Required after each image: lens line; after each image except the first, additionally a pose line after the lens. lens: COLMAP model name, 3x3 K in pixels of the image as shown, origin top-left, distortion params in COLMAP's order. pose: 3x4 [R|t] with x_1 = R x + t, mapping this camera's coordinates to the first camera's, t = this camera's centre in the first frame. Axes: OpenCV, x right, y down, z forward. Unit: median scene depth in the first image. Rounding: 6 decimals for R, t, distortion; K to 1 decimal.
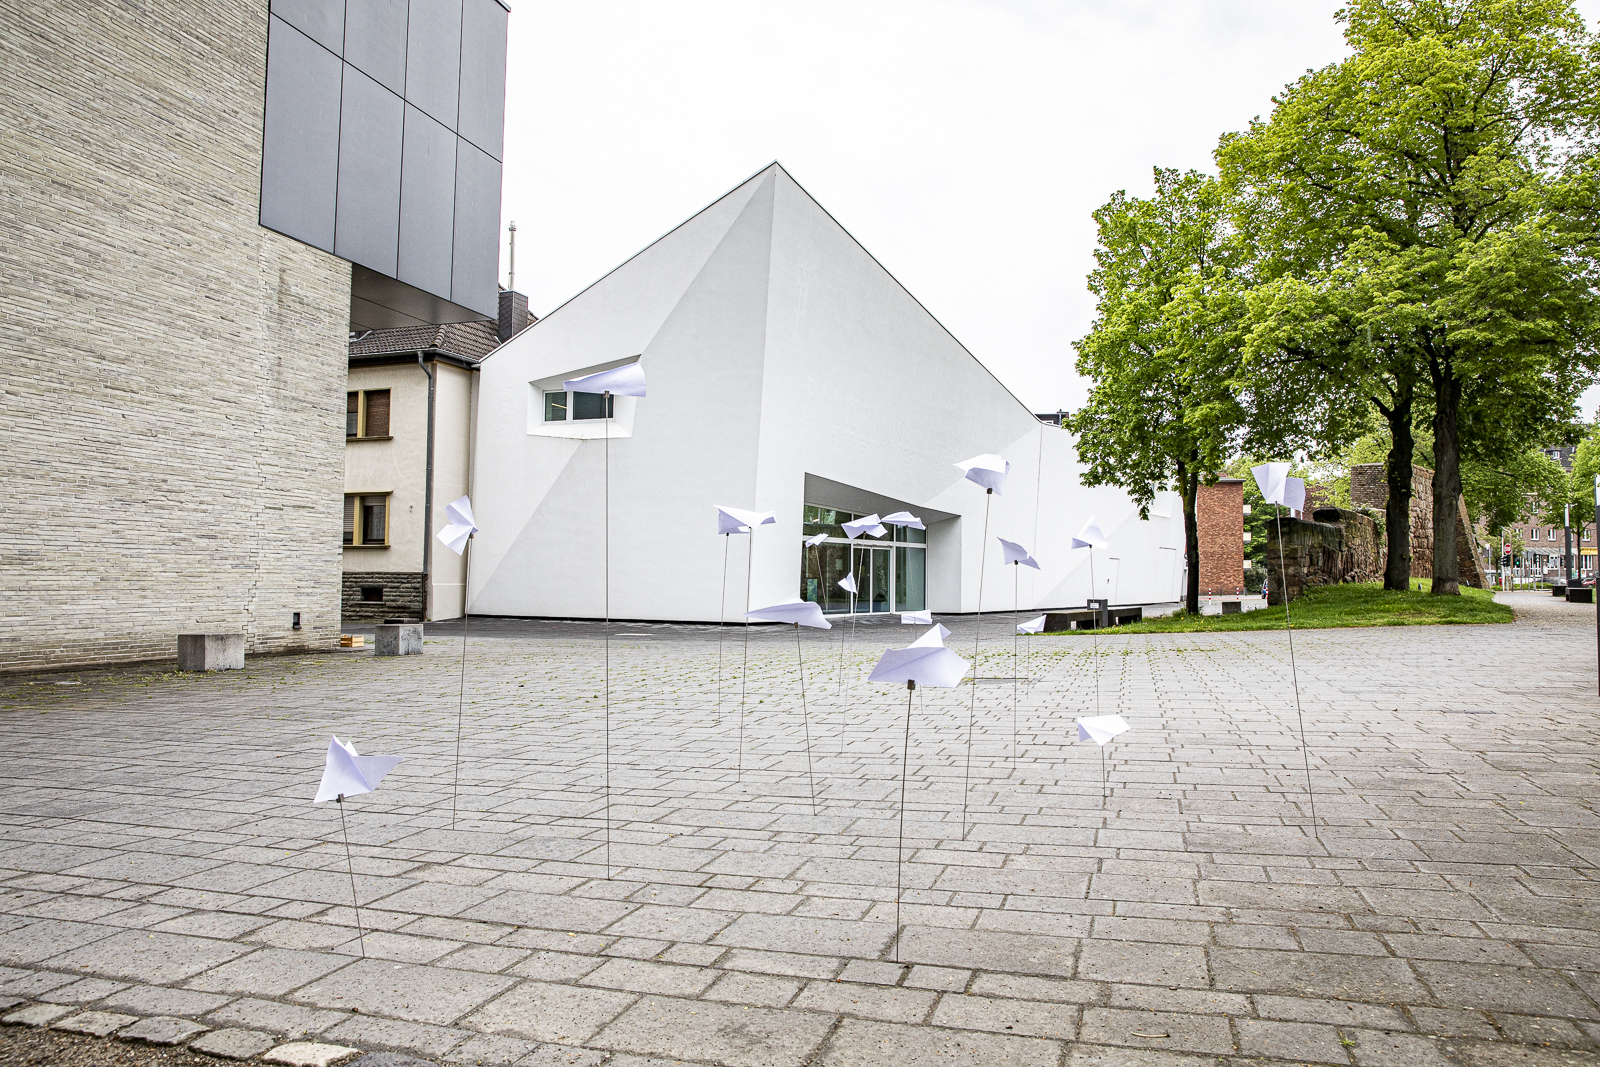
lens RADIAL K [[1097.8, 0, 790.8], [0, 1097.8, 510.5], [0, 0, 1]] dist [-0.120992, 0.105292]
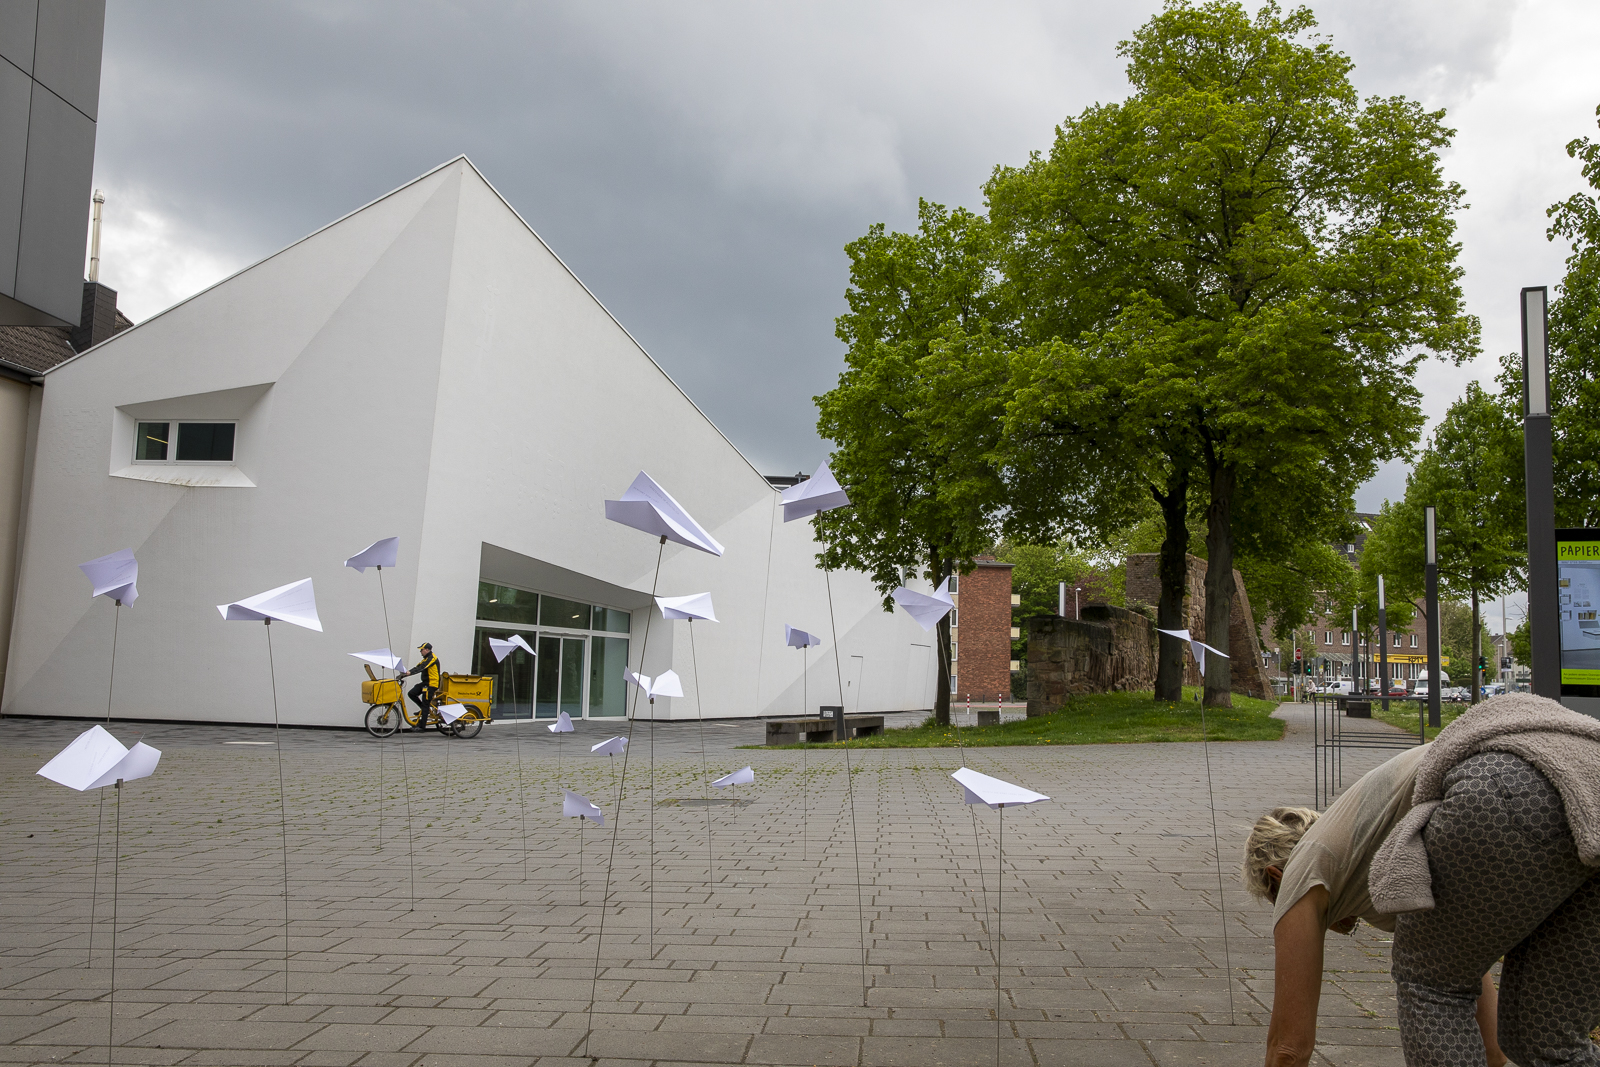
lens RADIAL K [[1382.2, 0, 783.0], [0, 1382.2, 528.4], [0, 0, 1]] dist [-0.067434, 0.114734]
pose [[0.972677, 0.041601, 0.228407, -0.003497], [-0.031803, 0.998416, -0.046412, -0.004385], [-0.229976, 0.037880, 0.972459, -0.031964]]
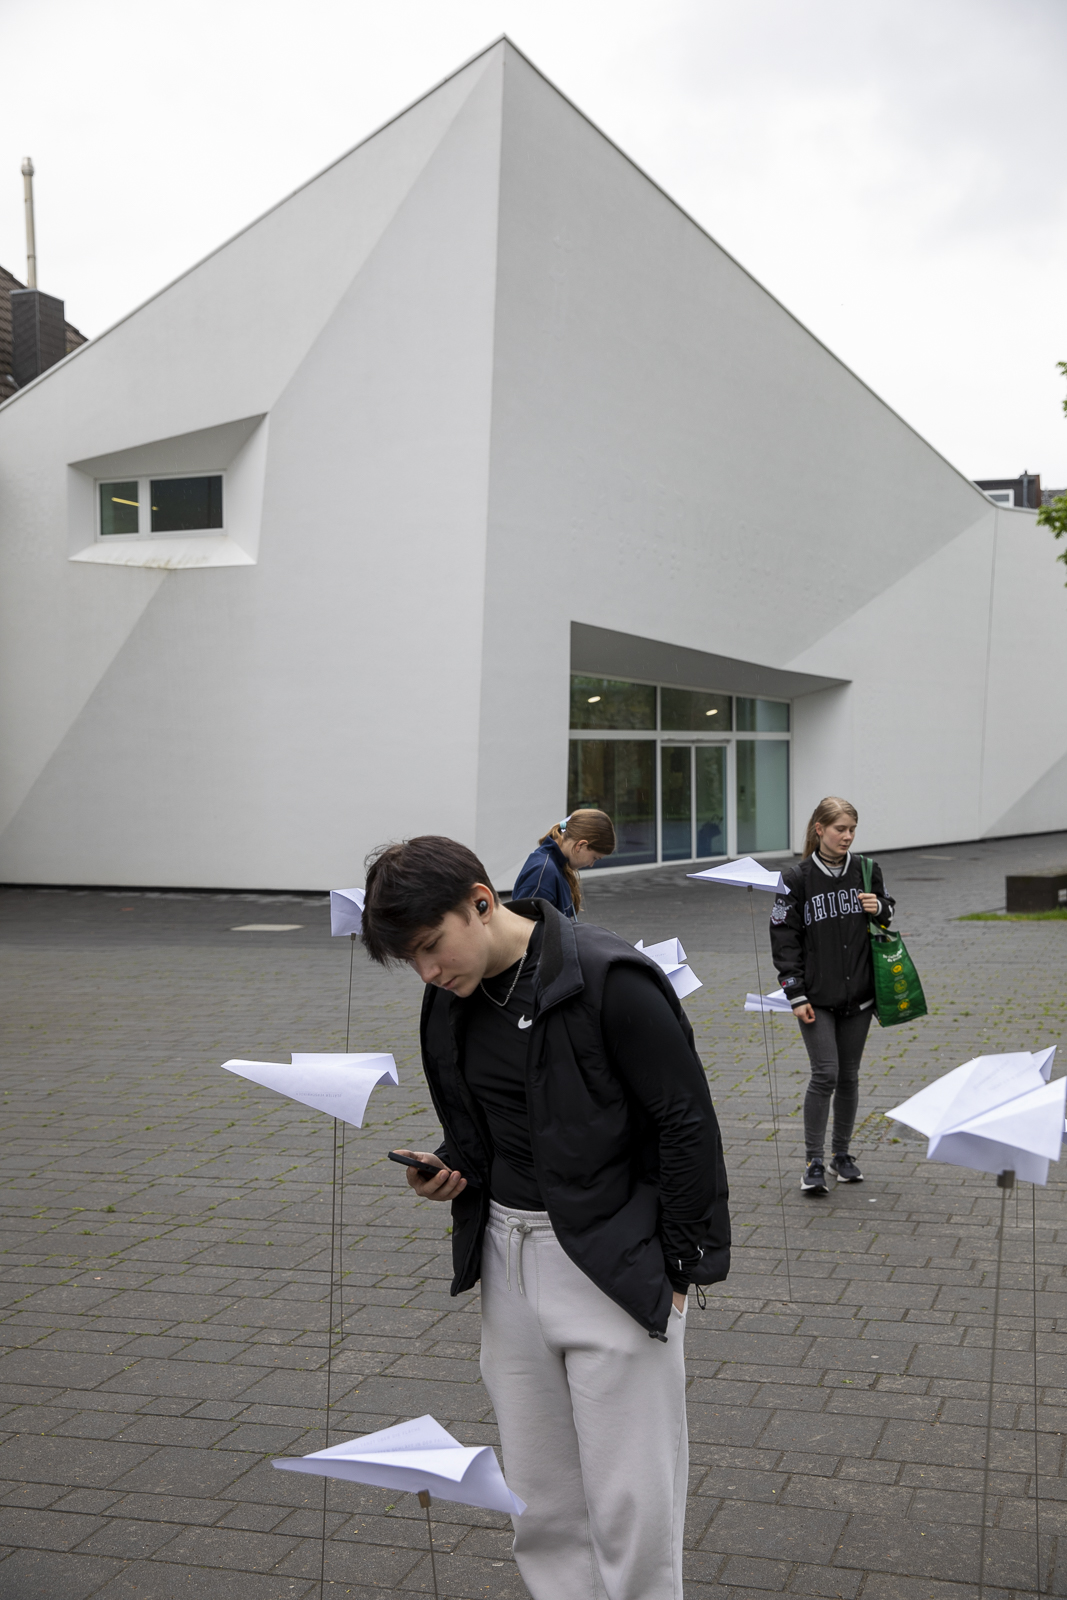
lens RADIAL K [[1827.5, 0, 533.5], [0, 1827.5, 800.0], [0, 0, 1]] dist [0.044866, 0.007385]
pose [[0.999673, -0.020013, -0.015895, 0.007026], [0.021291, 0.996169, 0.084818, -0.024082], [0.014137, -0.085129, 0.996270, 0.068438]]
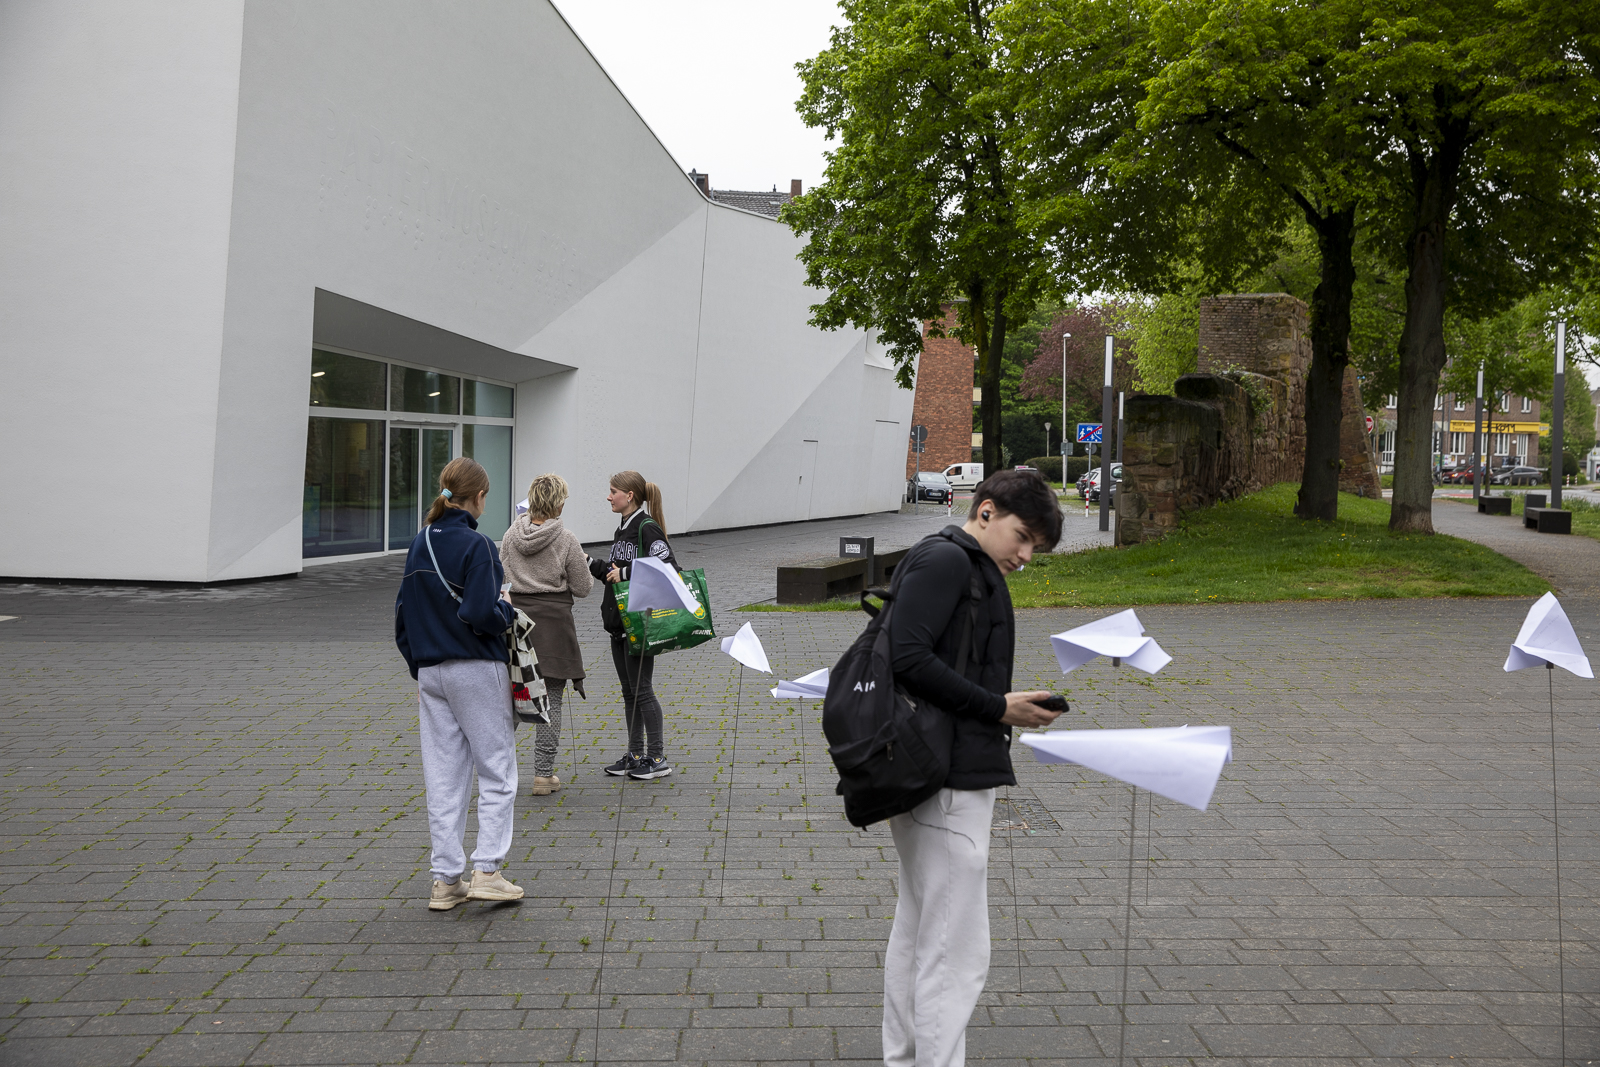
lens RADIAL K [[1864.8, 0, 800.0], [0, 1864.8, 533.5], [0, 0, 1]] dist [0.045076, 0.045379]
pose [[0.946889, -0.003689, 0.321539, -0.056073], [-0.031716, 0.993987, 0.104803, -0.019877], [-0.319992, -0.109435, 0.941079, 0.091335]]
